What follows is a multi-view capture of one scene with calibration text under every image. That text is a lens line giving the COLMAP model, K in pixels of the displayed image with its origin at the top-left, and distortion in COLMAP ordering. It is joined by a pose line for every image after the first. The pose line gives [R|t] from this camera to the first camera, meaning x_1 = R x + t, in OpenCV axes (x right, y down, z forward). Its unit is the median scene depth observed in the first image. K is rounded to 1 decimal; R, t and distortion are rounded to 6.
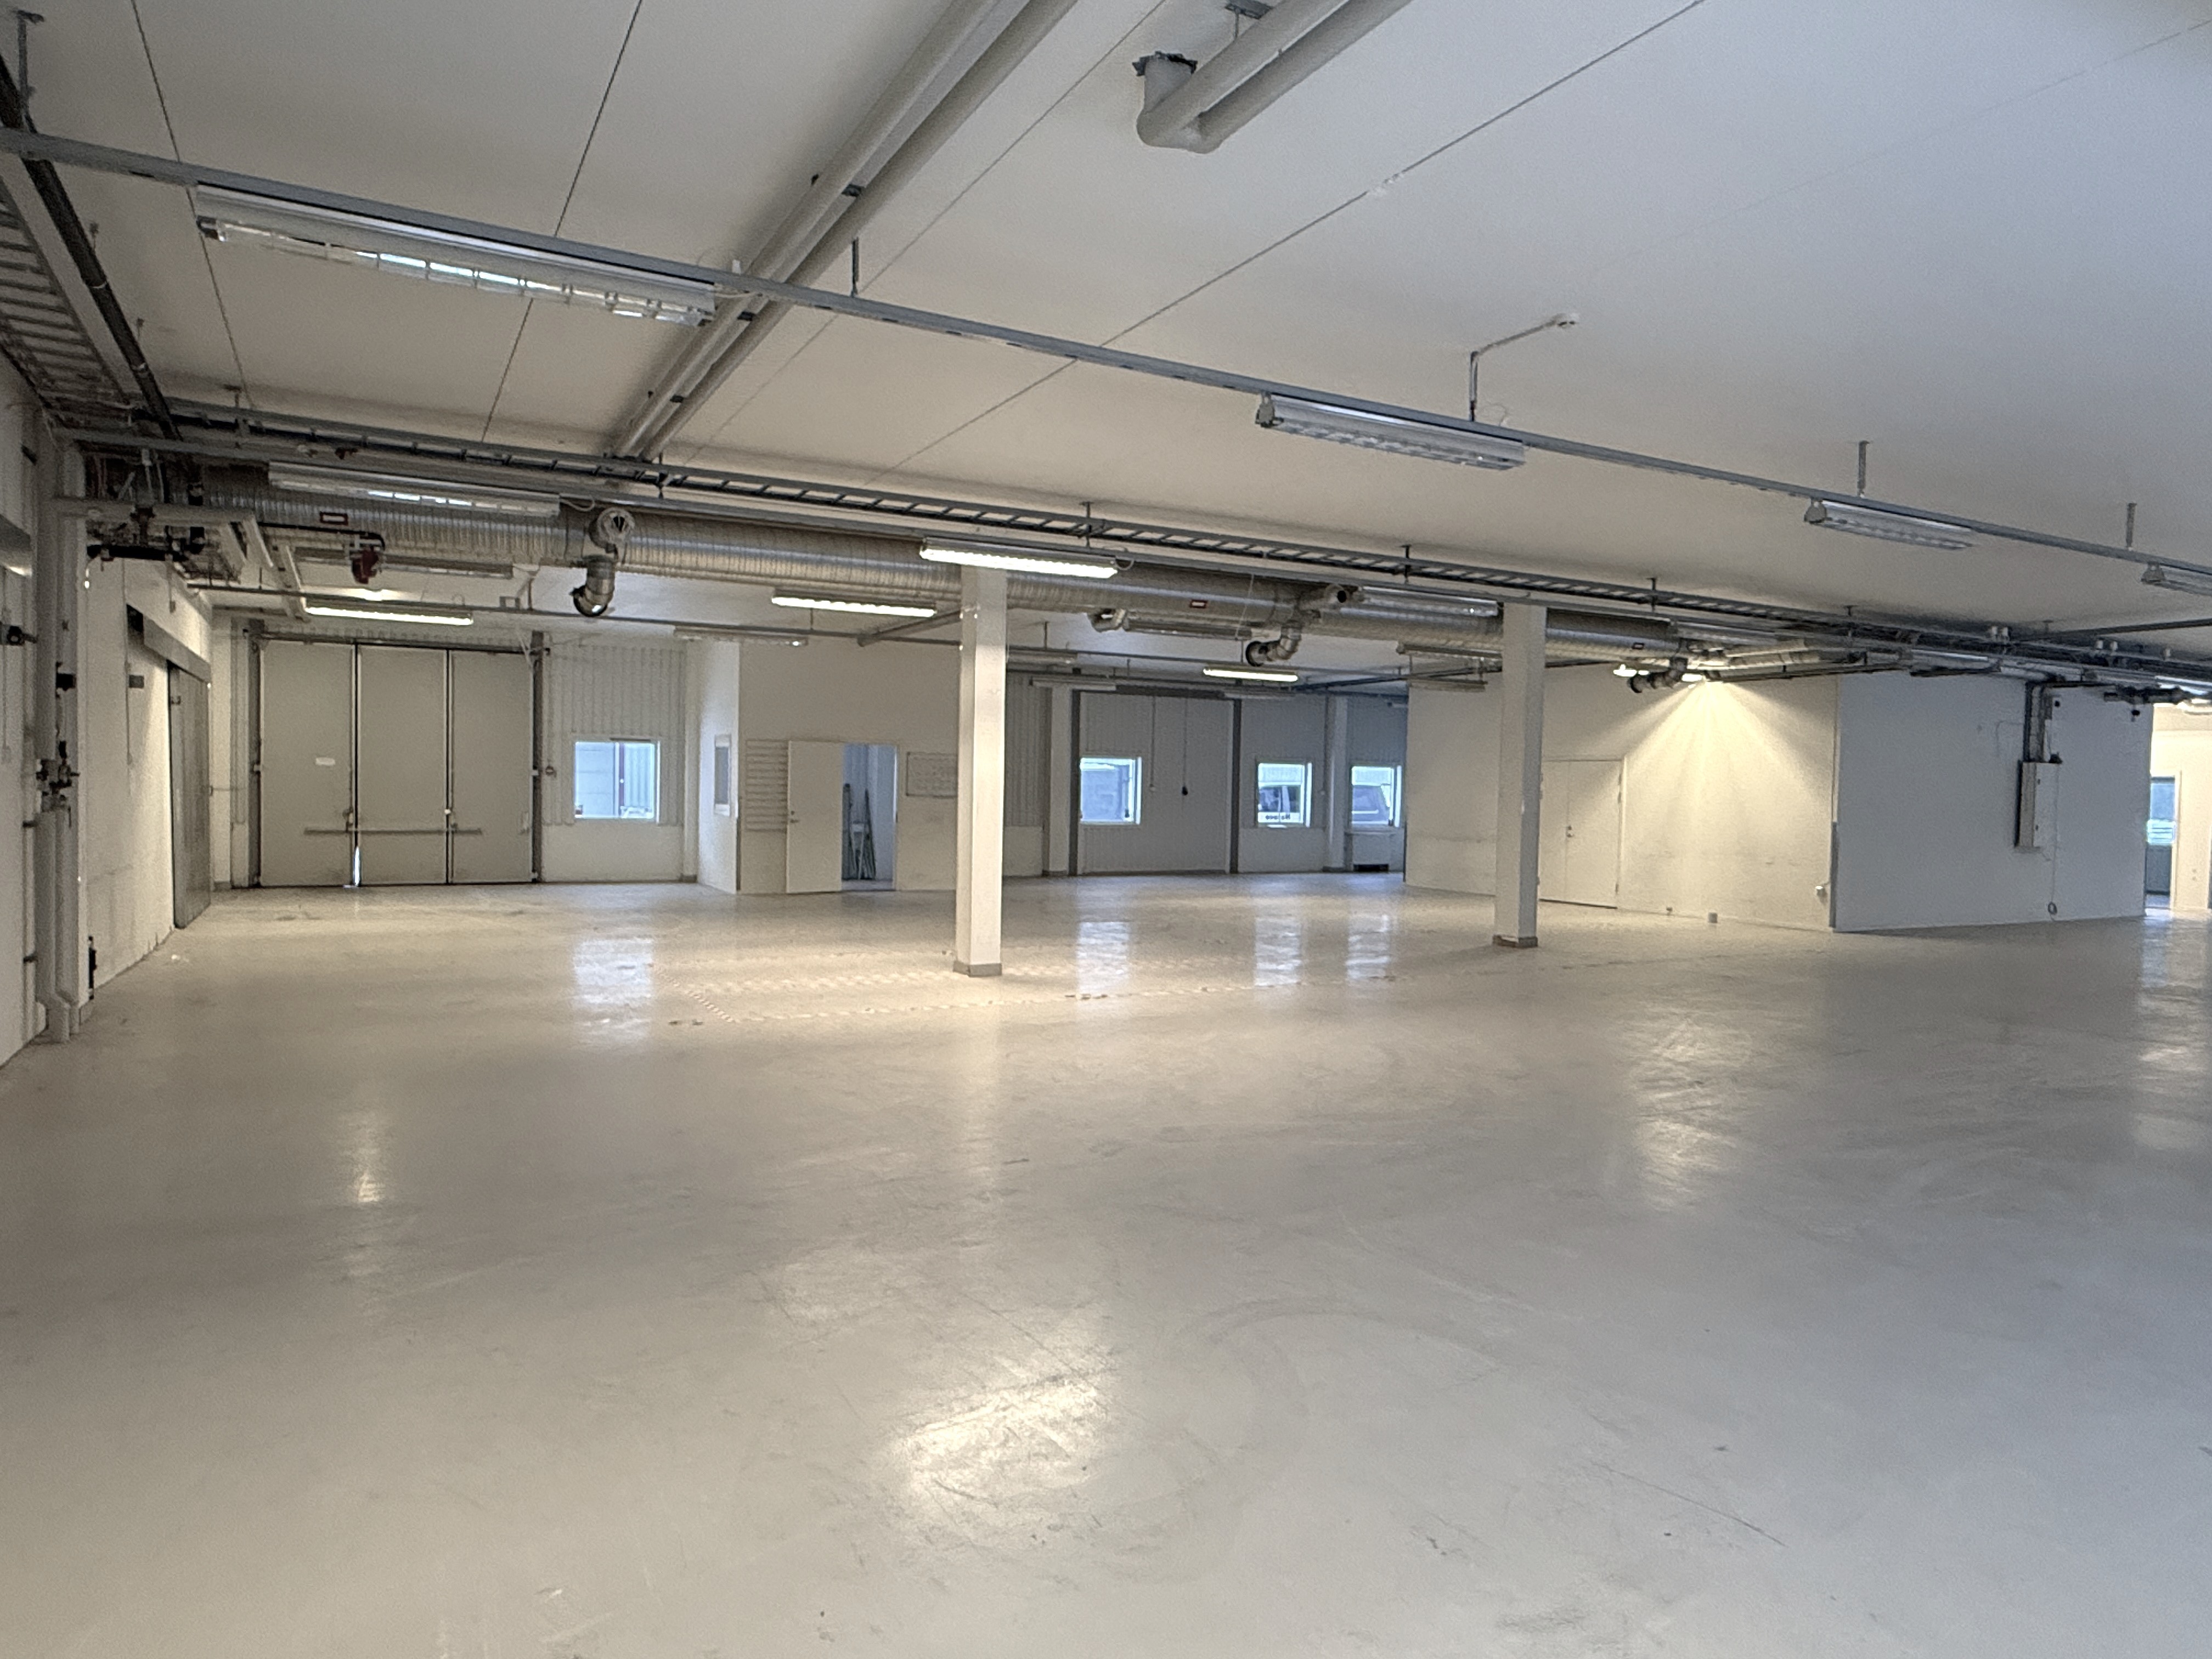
lens RADIAL K [[1354.0, 0, 1104.8], [0, 1354.0, 829.8], [0, 0, 1]] dist [-0.005434, -0.000195]
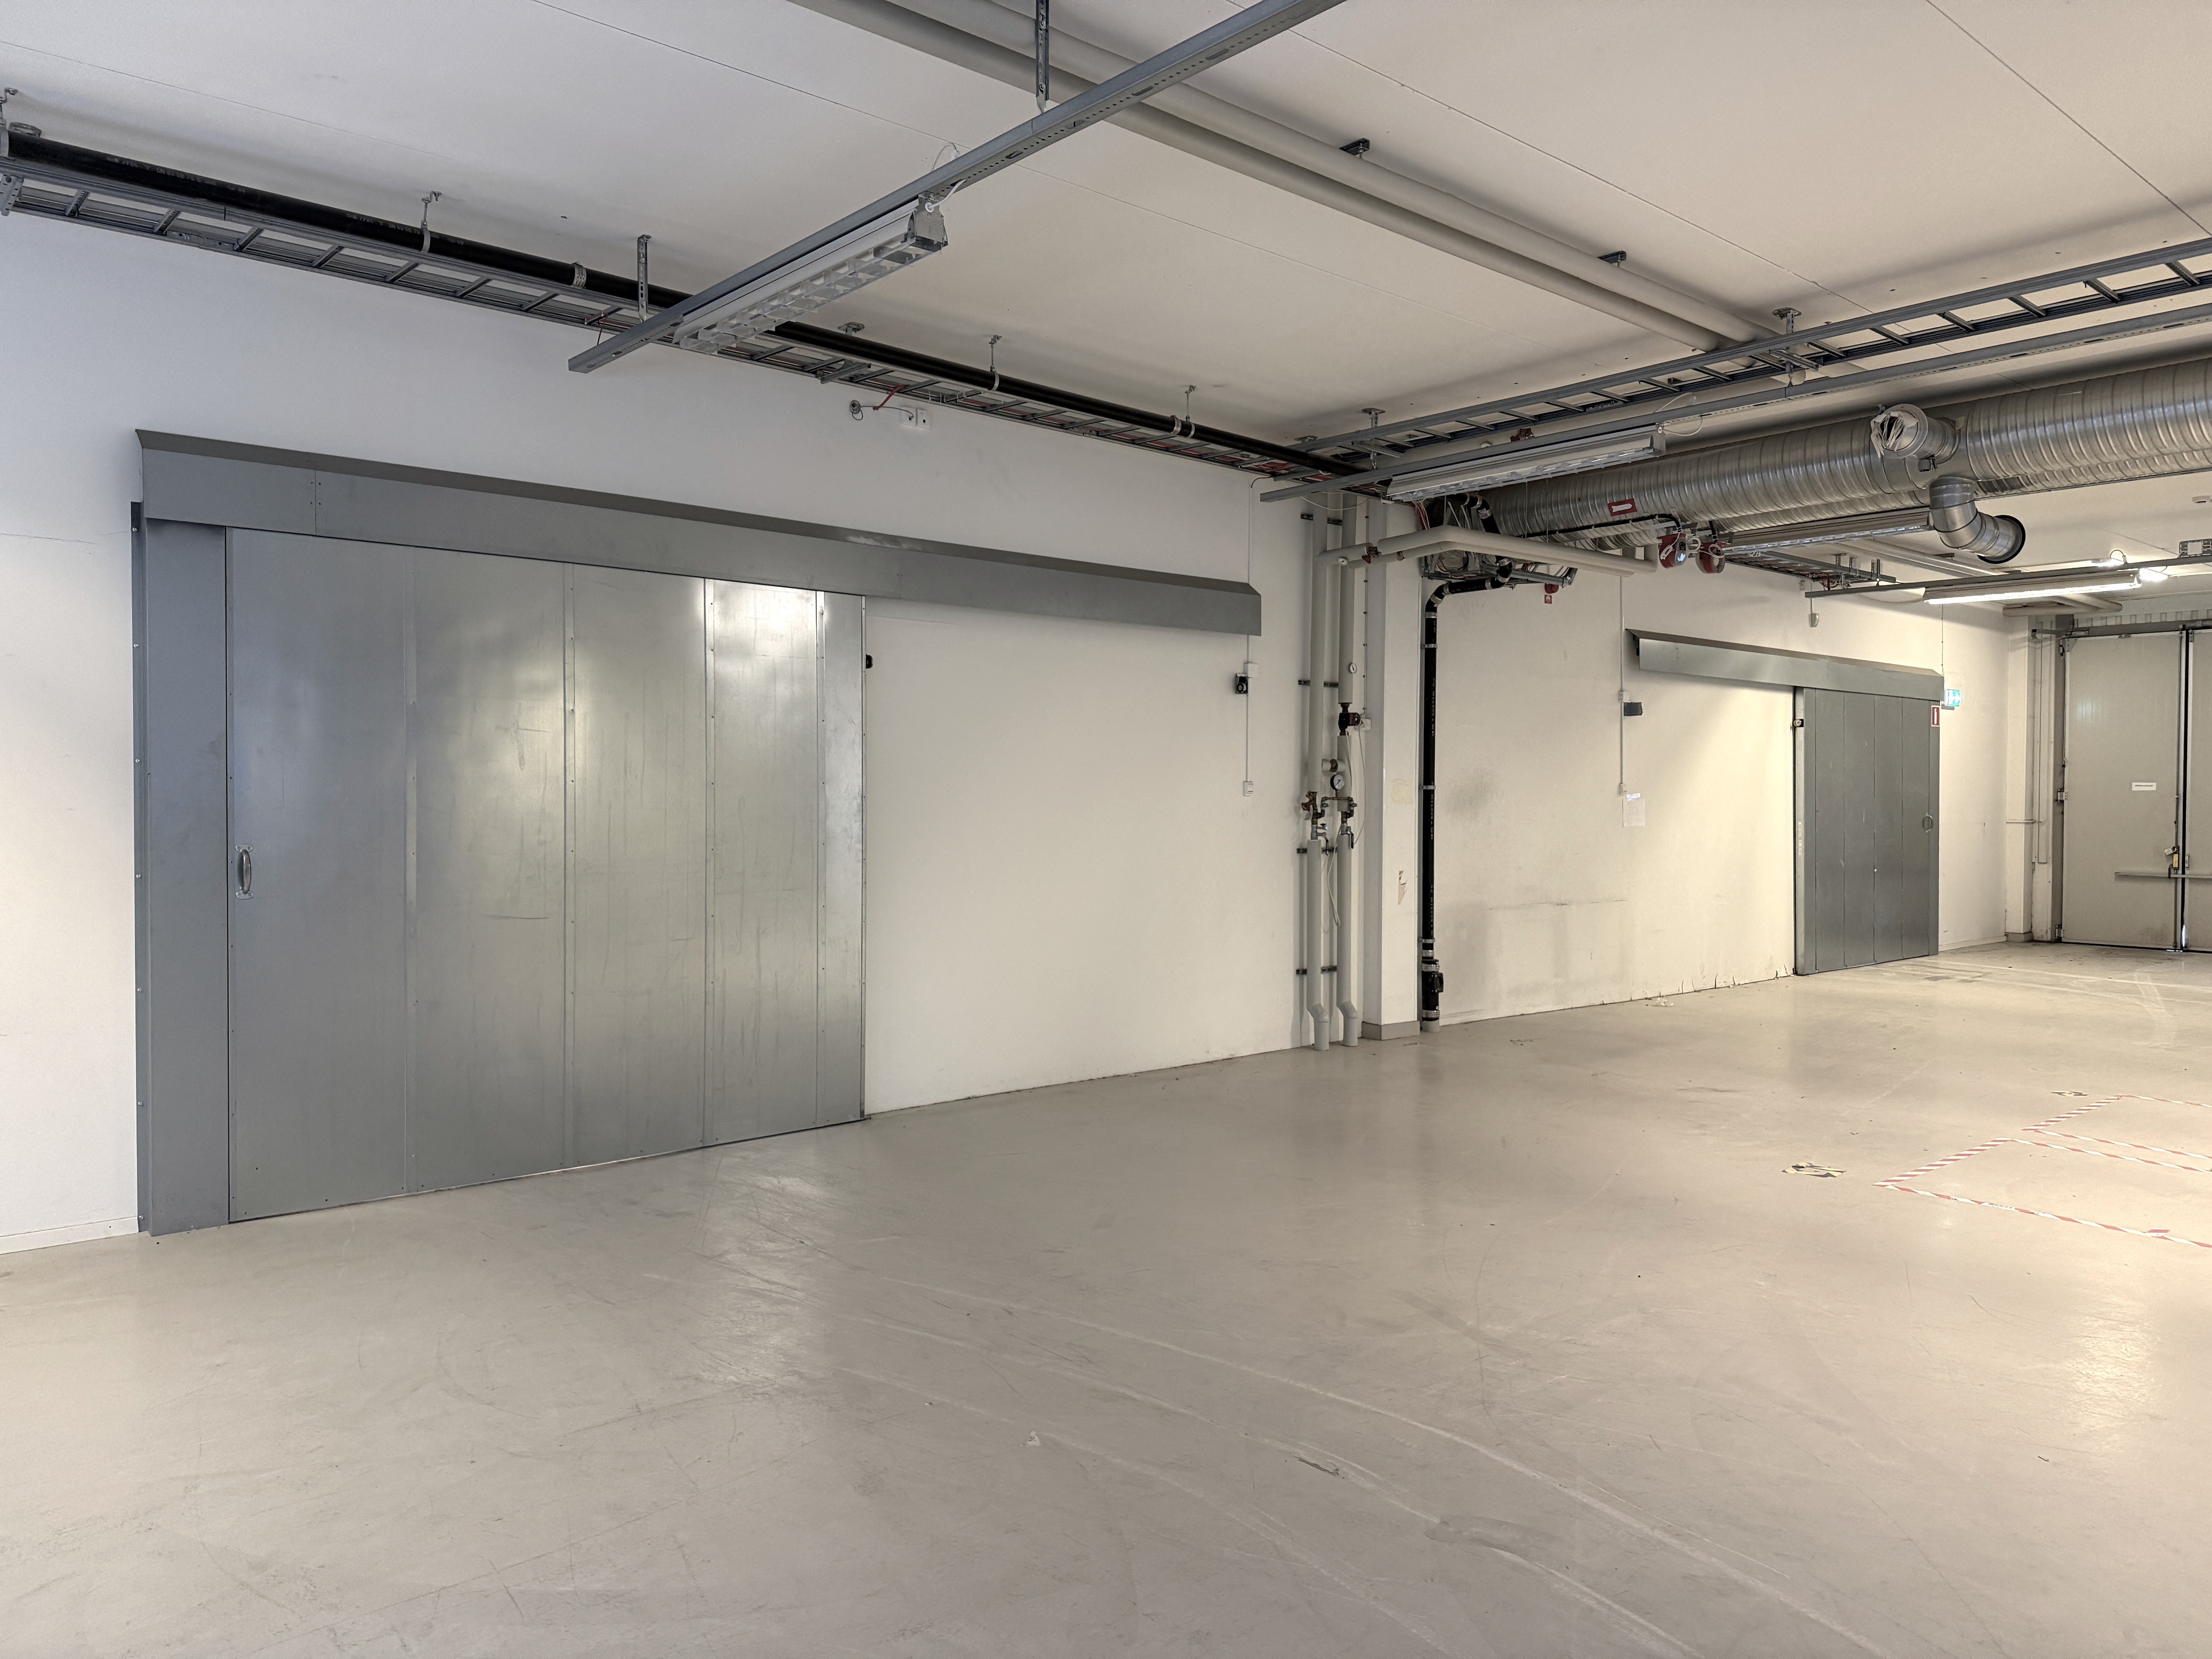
lens RADIAL K [[1558.2, 0, 1102.9], [0, 1558.2, 825.4], [0, 0, 1]] dist [0.001098, -0.002996]
pose [[0.207728, -0.000668, -0.978186, 0.173341], [-0.029249, 0.999548, -0.006894, -0.004712], [0.977749, 0.030043, 0.207614, 0.239021]]
